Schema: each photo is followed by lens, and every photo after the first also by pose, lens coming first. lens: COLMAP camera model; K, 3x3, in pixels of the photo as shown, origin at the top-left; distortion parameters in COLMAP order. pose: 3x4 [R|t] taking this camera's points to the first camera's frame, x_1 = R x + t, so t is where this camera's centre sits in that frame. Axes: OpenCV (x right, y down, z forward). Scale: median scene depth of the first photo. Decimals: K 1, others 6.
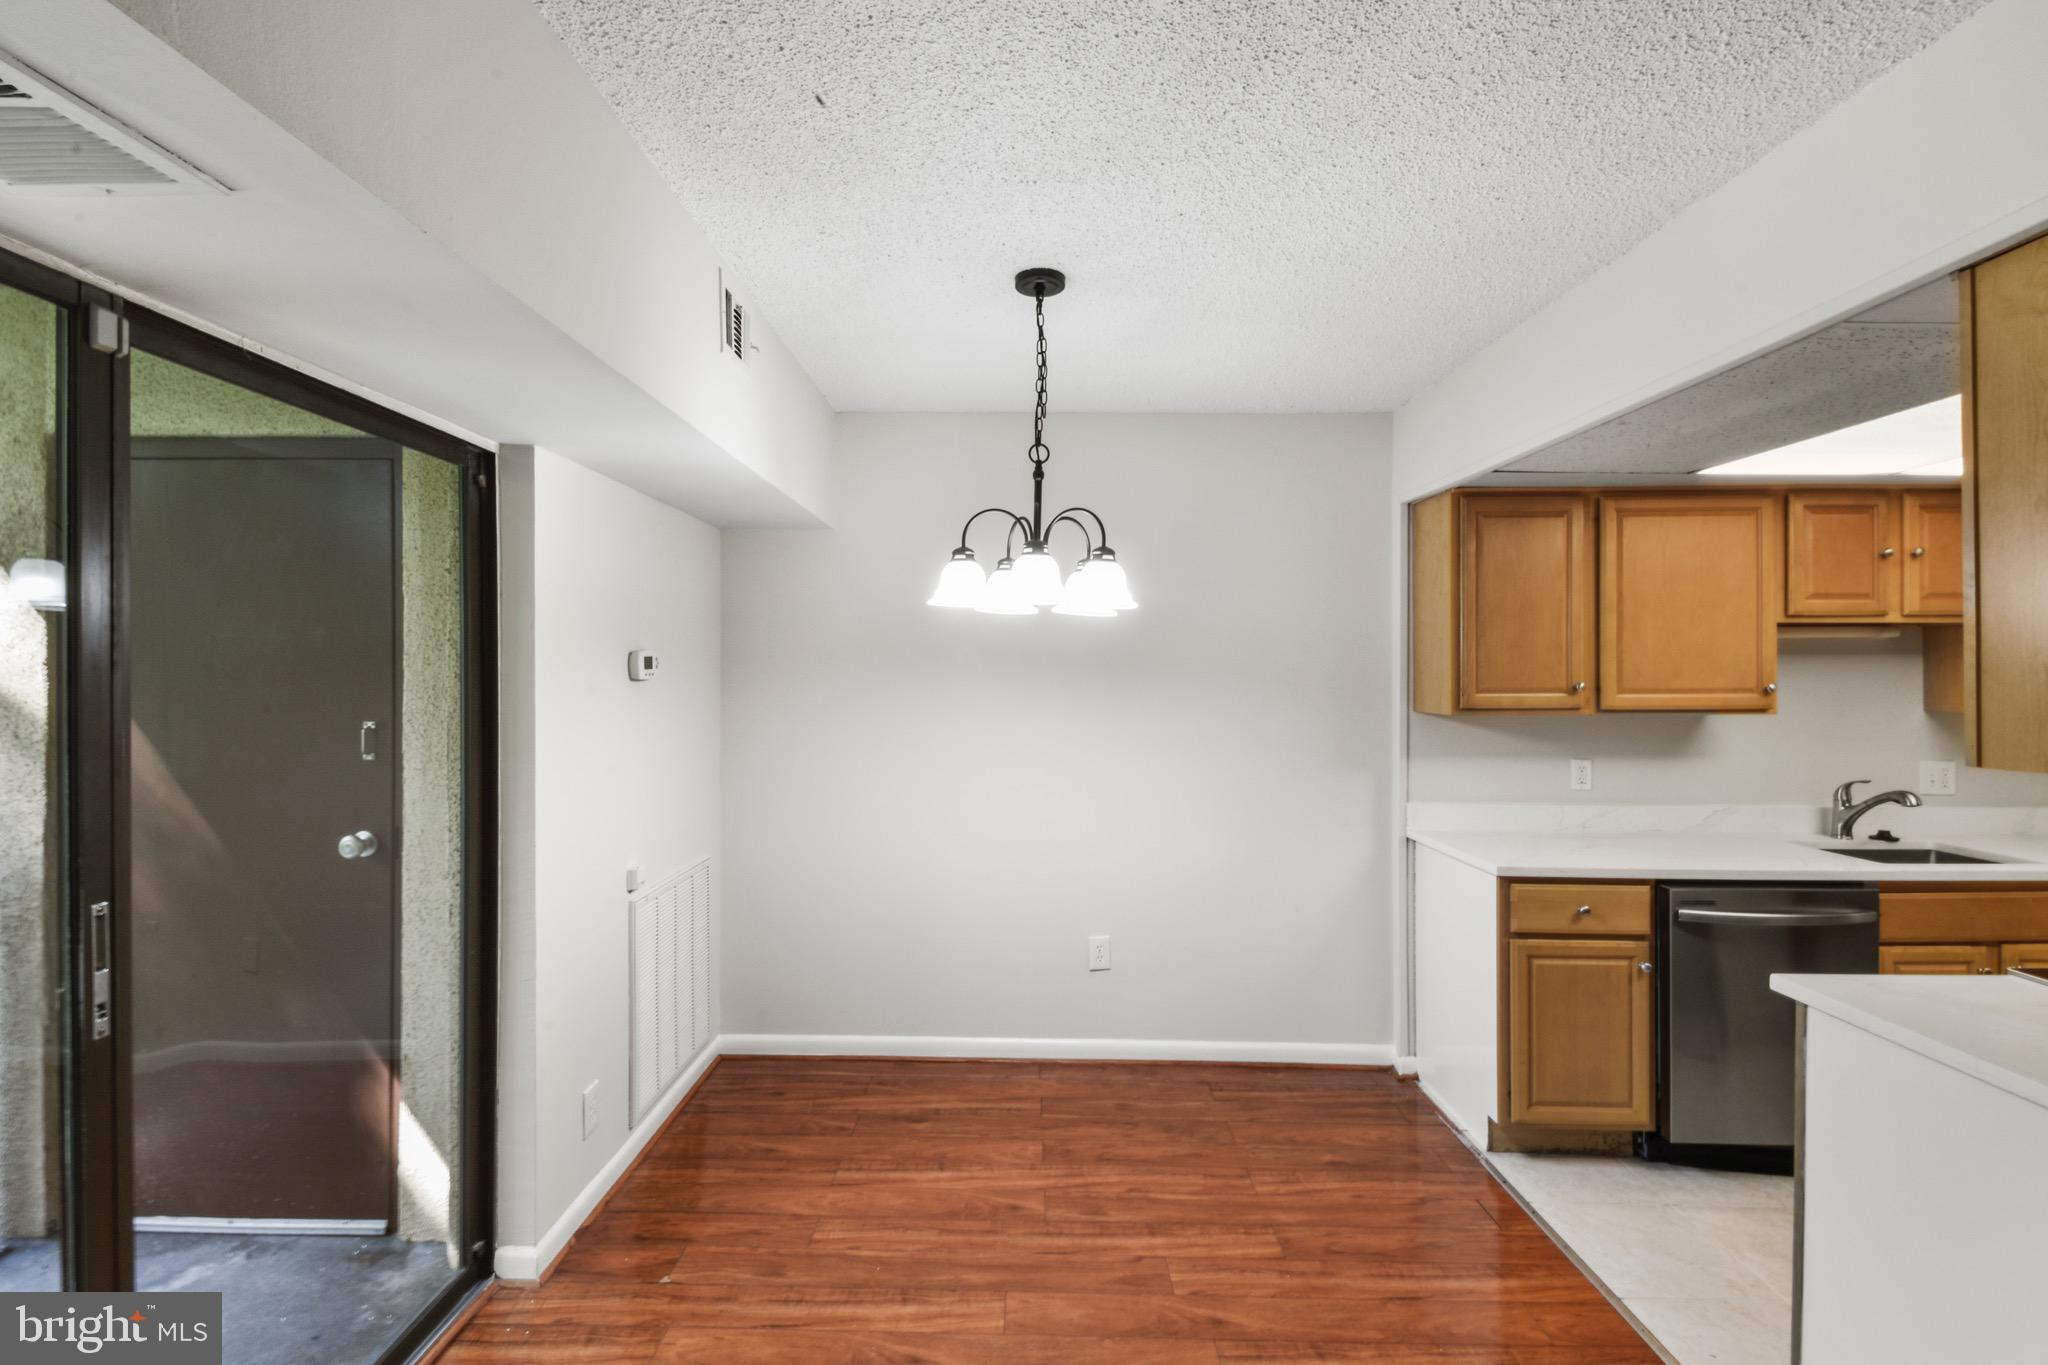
lens RADIAL K [[893.7, 0, 1031.1], [0, 893.7, 671.7], [0, 0, 1]] dist [0.003662, -0.014228]
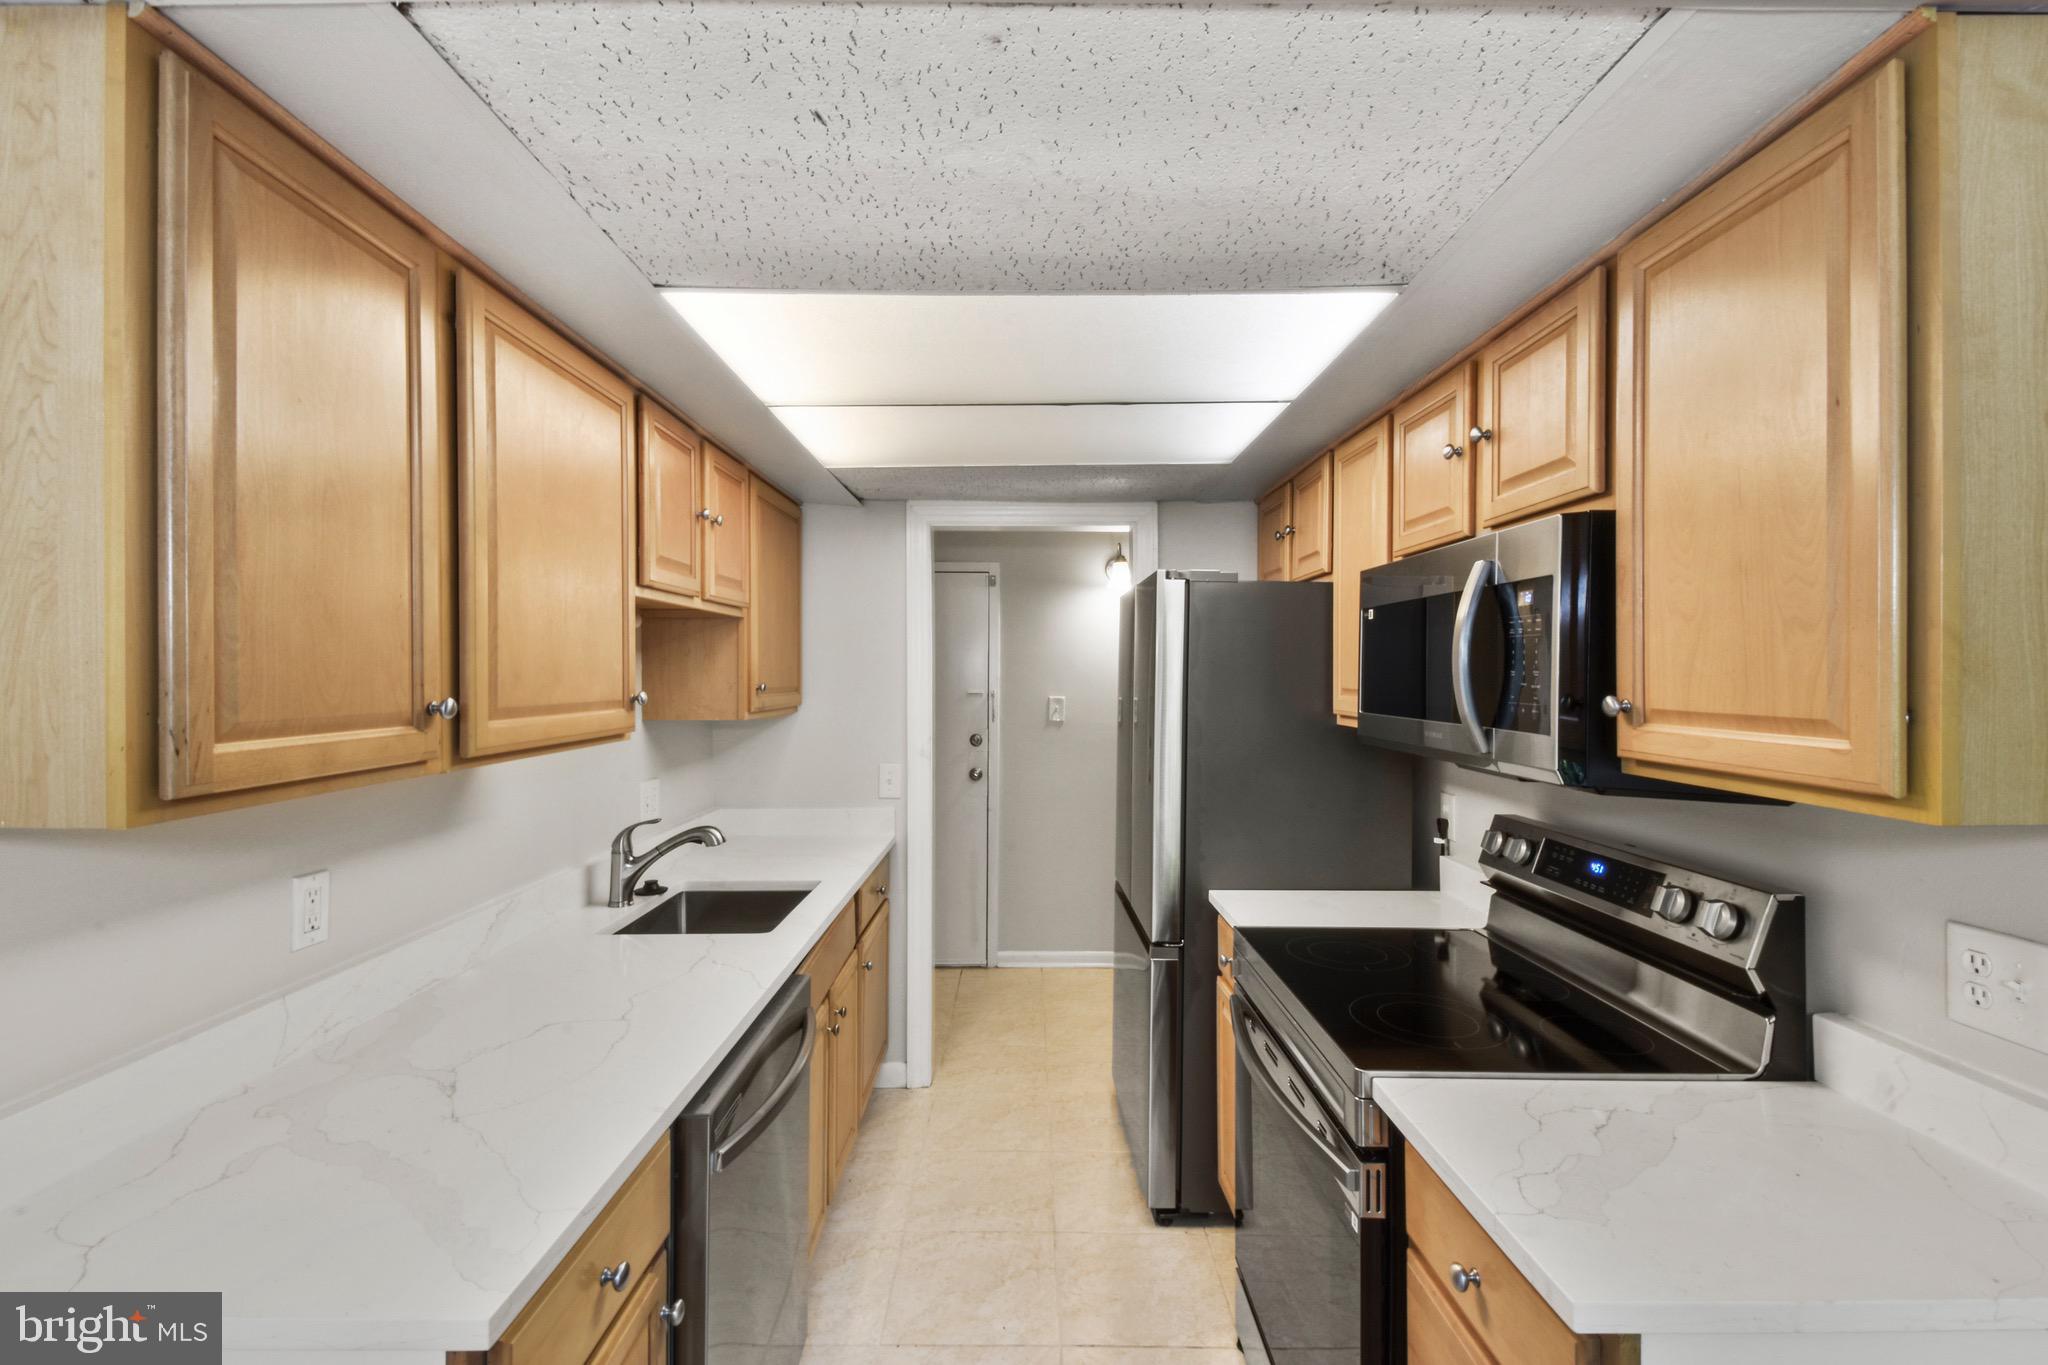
lens RADIAL K [[893.7, 0, 1031.1], [0, 893.7, 671.7], [0, 0, 1]] dist [0.003662, -0.014228]
pose [[-0.007552, 0.004132, 0.999963, 0.199778], [-0.002531, 0.999988, -0.004151, 0.001116], [-0.999968, -0.002563, -0.007542, 0.721086]]
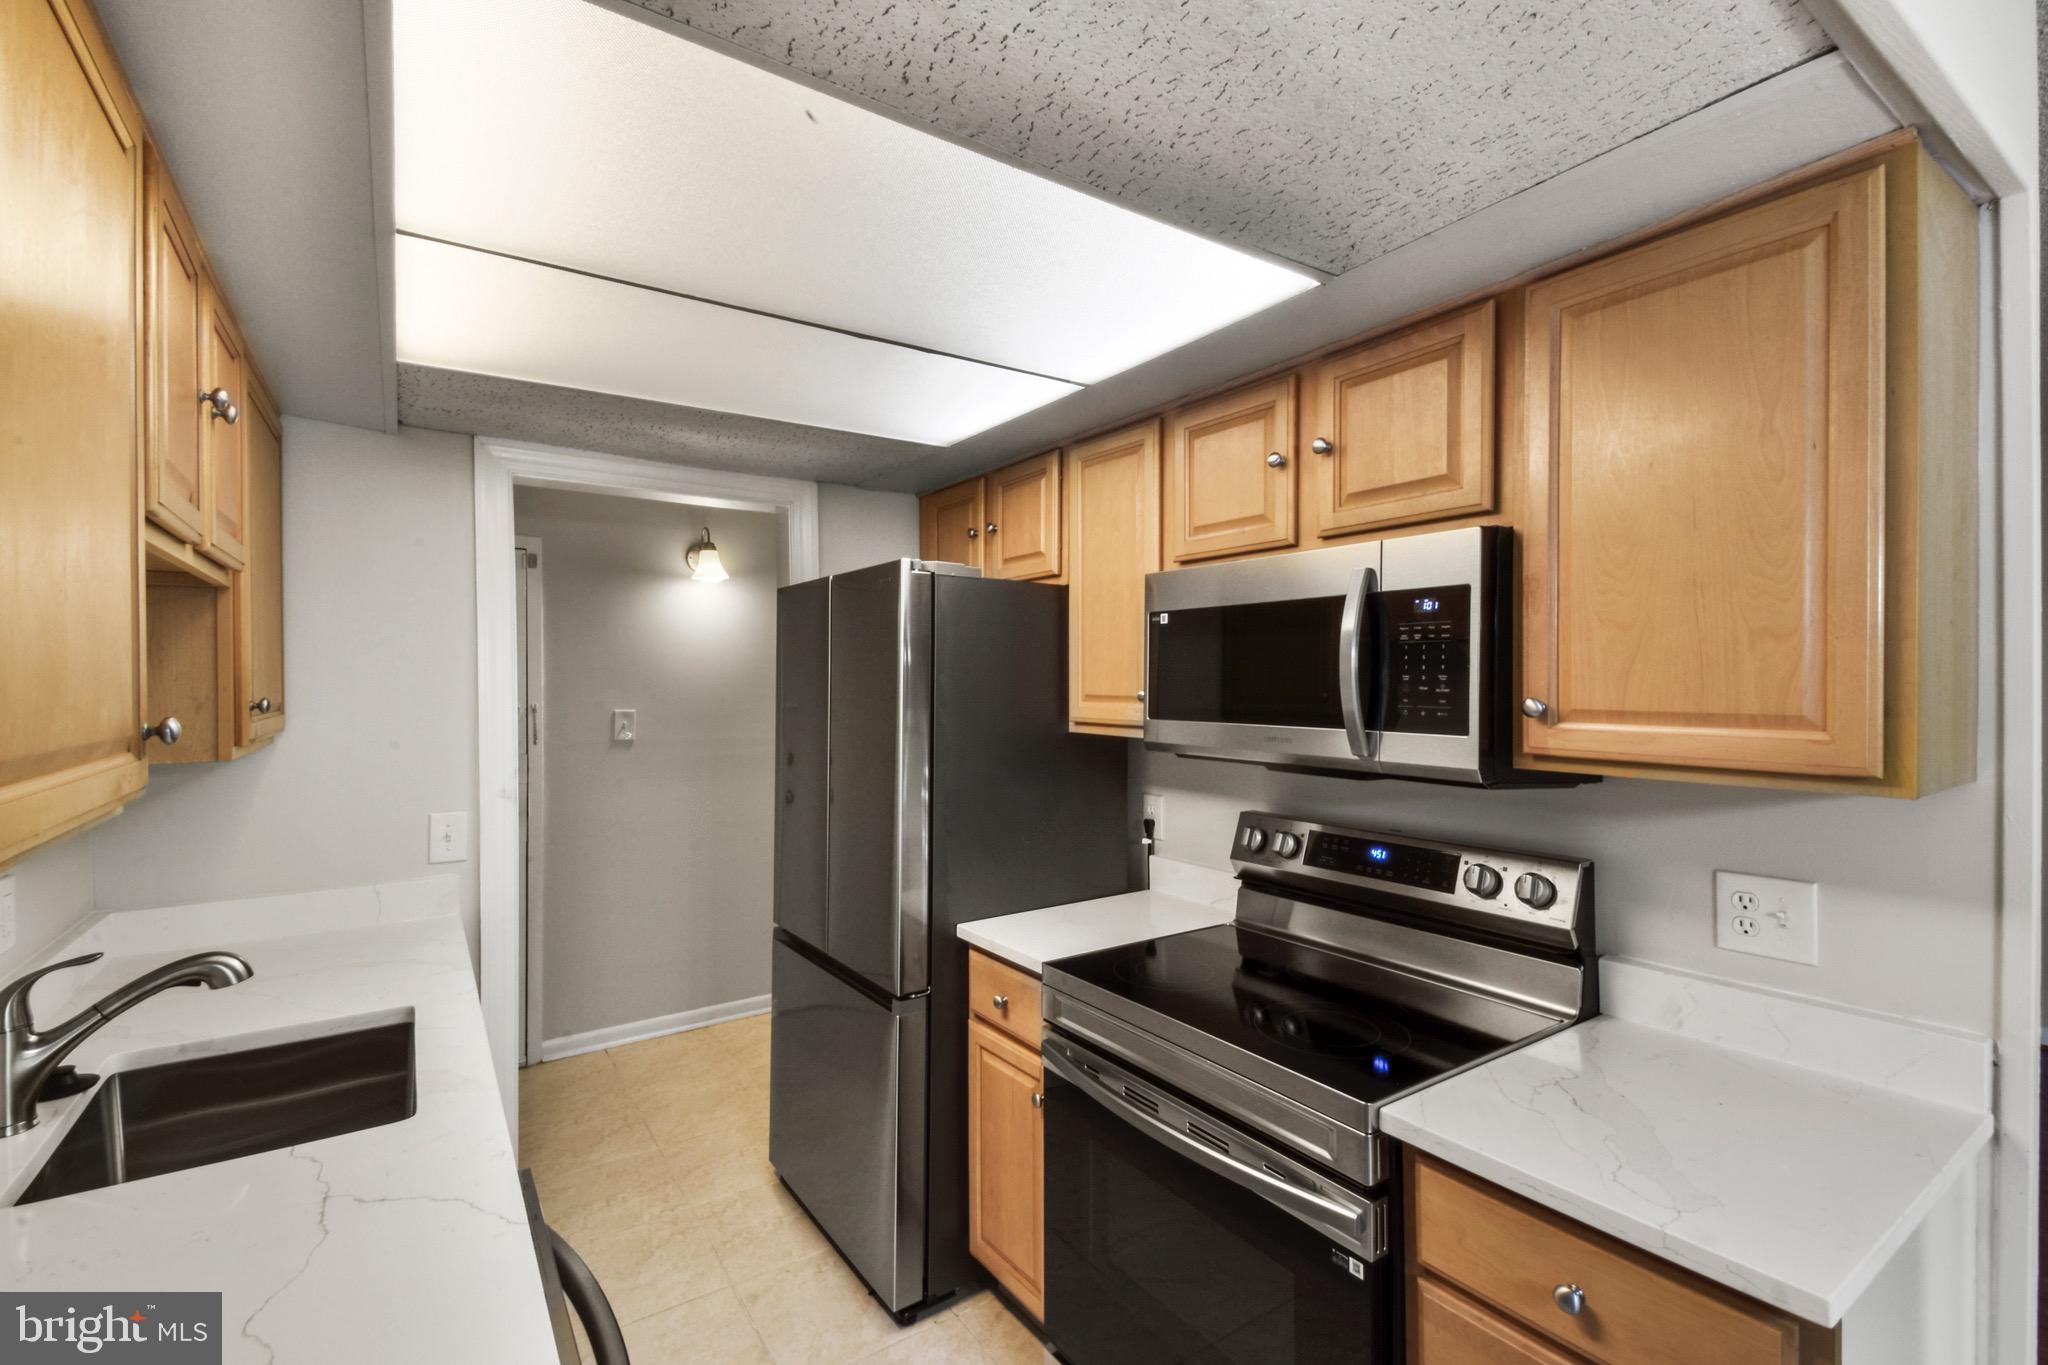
lens RADIAL K [[895.2, 0, 1025.7], [0, 895.2, 687.0], [0, 0, 1]] dist [0.035486, -0.024371]
pose [[-0.569775, -0.001708, 0.821799, 0.388492], [0.002722, 0.999988, 0.003965, 0.002083], [-0.821797, 0.004497, -0.569763, 0.923053]]
